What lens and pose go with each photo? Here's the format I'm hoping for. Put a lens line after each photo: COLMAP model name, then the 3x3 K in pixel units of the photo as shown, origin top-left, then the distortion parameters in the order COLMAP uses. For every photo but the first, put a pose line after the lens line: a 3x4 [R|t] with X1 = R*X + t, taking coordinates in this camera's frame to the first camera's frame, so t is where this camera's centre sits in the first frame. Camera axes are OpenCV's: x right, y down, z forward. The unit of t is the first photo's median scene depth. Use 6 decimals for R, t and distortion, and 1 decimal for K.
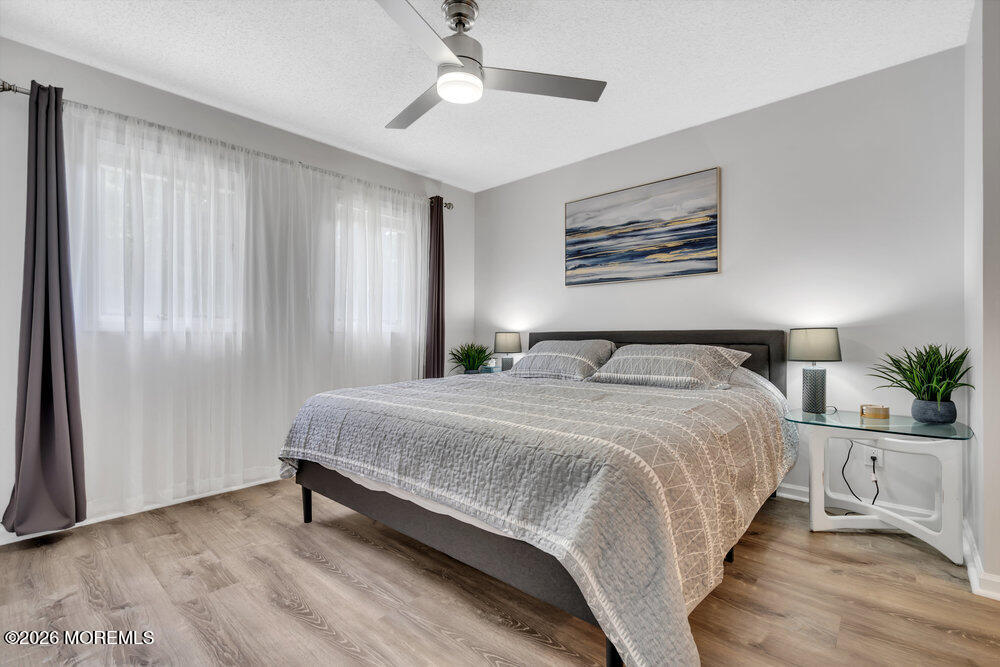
lens RADIAL K [[452.6, 0, 497.1], [0, 452.6, 333.3], [0, 0, 1]] dist [-0.001846, -0.000707]
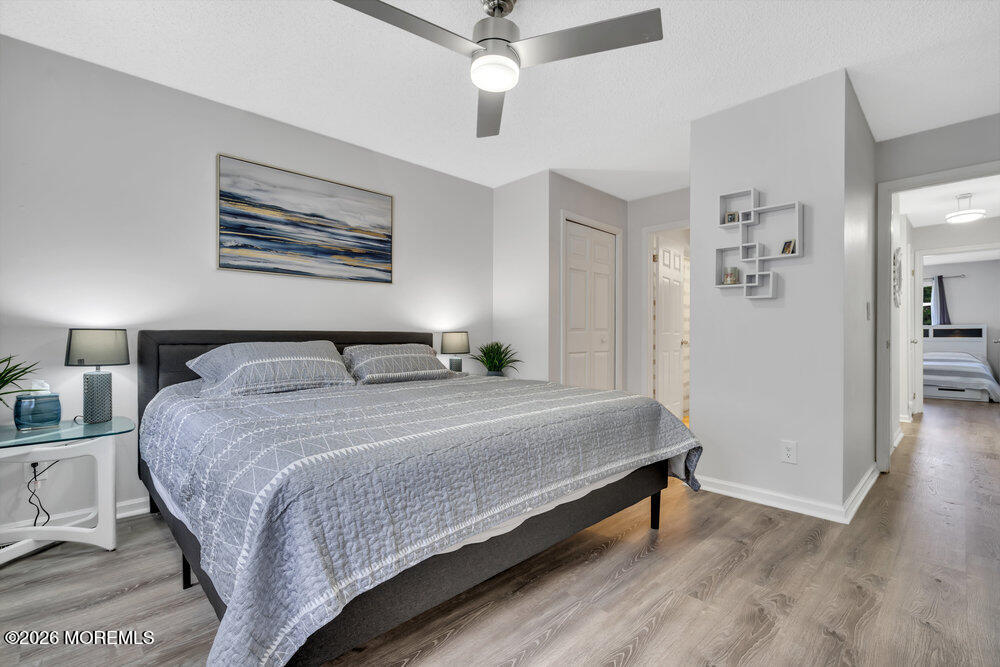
lens RADIAL K [[452.6, 0, 505.1], [0, 452.6, 335.1], [0, 0, 1]] dist [-0.001846, -0.000707]
pose [[0.062555, 0.006143, 0.998023, -0.614405], [-0.005732, 0.999967, -0.005796, 0.005961], [-0.998025, -0.005358, 0.062588, 0.554176]]
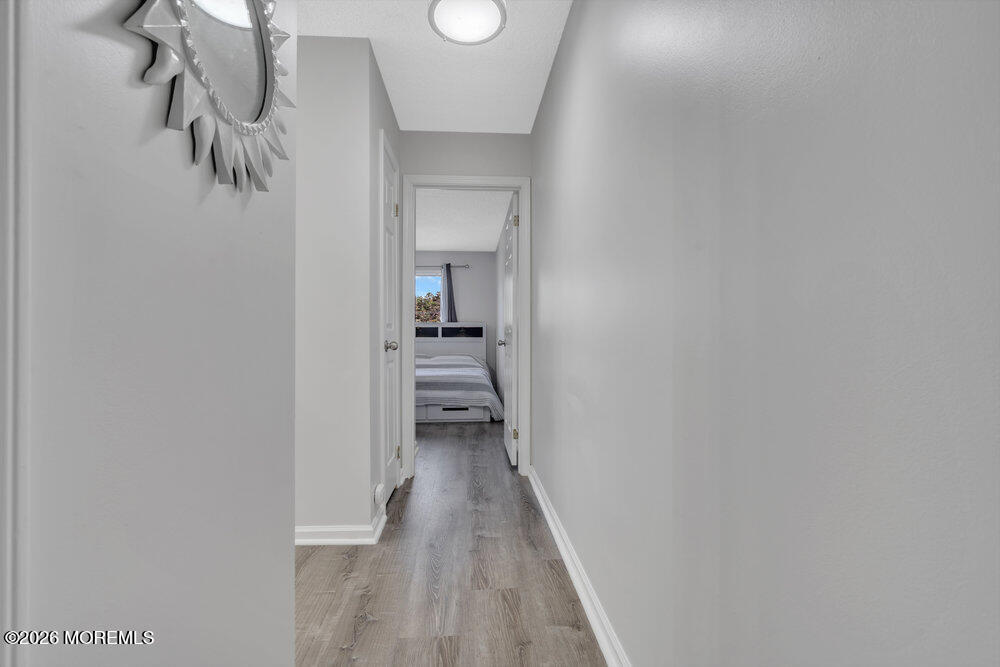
lens RADIAL K [[452.6, 0, 499.6], [0, 452.6, 335.9], [0, 0, 1]] dist [-0.001846, -0.000707]
pose [[-0.718570, -0.002776, 0.695449, -0.482845], [-0.006364, 0.999976, -0.002583, 0.003649], [-0.695425, -0.006282, -0.718571, 0.436479]]
